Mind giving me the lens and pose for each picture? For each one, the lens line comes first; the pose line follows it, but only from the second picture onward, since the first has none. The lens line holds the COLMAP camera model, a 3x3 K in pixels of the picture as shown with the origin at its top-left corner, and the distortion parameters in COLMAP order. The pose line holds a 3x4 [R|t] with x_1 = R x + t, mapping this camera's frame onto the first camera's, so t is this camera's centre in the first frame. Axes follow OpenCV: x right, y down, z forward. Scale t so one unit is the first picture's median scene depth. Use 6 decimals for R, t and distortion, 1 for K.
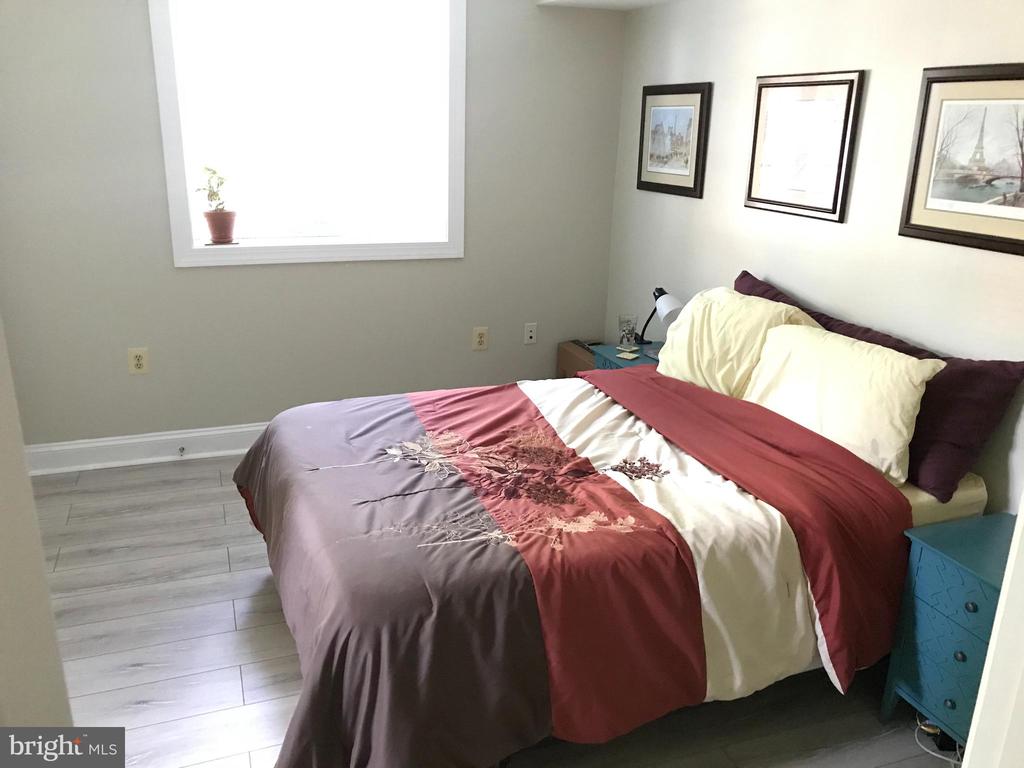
lens RADIAL K [[842.2, 0, 501.6], [0, 842.2, 383.6], [0, 0, 1]] dist [0.037370, -0.040110]
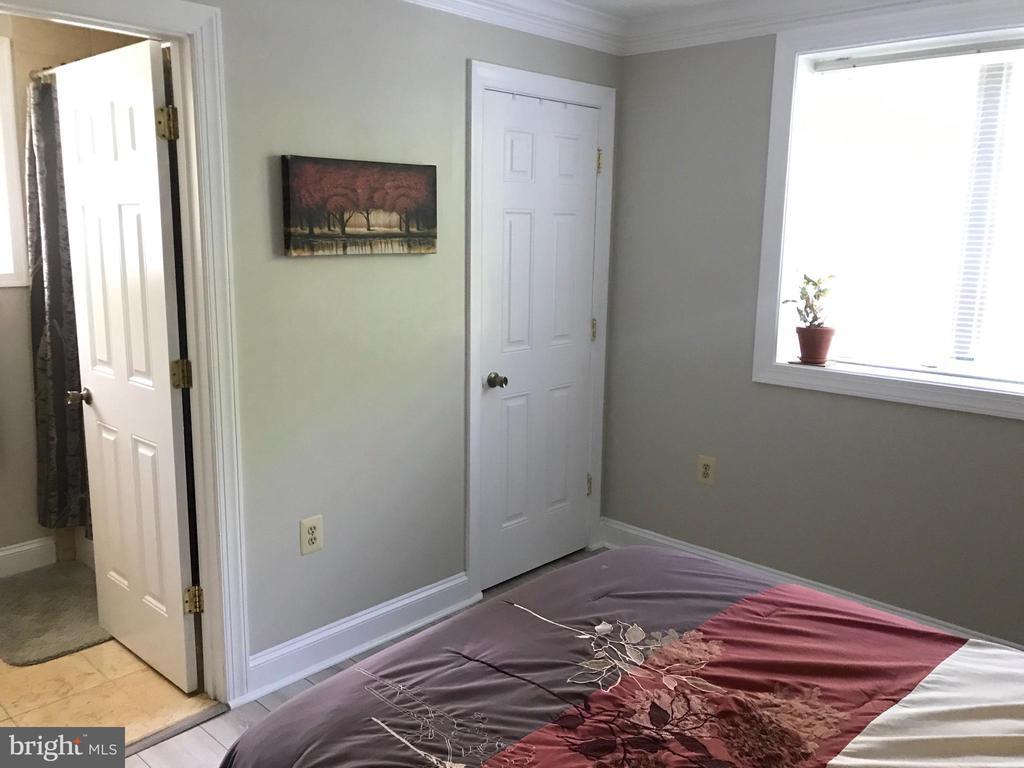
lens RADIAL K [[842.2, 0, 515.7], [0, 842.2, 380.4], [0, 0, 1]] dist [0.037370, -0.040110]
pose [[0.456845, 0.148364, -0.877087, 0.416515], [-0.284729, 0.958508, 0.013831, -0.106240], [0.842747, 0.243413, 0.480133, 0.466751]]
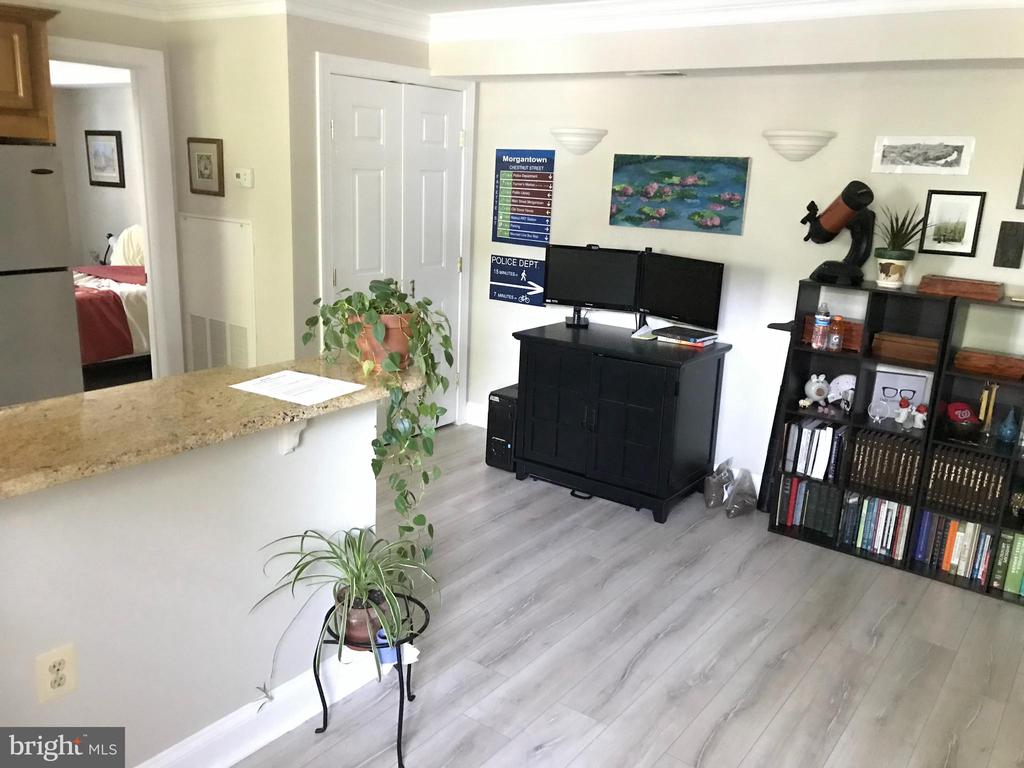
lens RADIAL K [[842.2, 0, 508.7], [0, 842.2, 380.4], [0, 0, 1]] dist [0.037370, -0.040110]
pose [[0.836315, -0.123013, 0.534271, -0.177024], [0.146022, 0.989281, -0.000796, 0.490768], [-0.528446, 0.078681, 0.845313, -1.529790]]
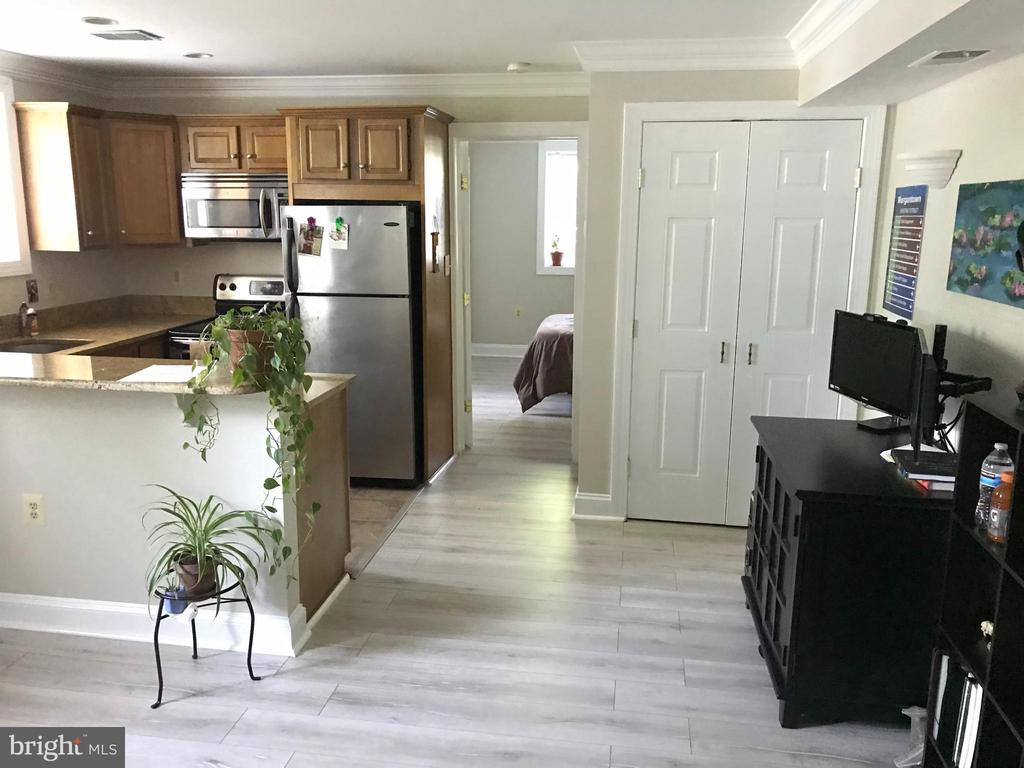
lens RADIAL K [[842.2, 0, 506.9], [0, 842.2, 383.0], [0, 0, 1]] dist [0.037370, -0.040110]
pose [[0.876061, 0.084996, -0.474650, 0.951770], [-0.139678, 0.986872, -0.081083, 0.505507], [0.461527, 0.137332, 0.876432, -1.472981]]
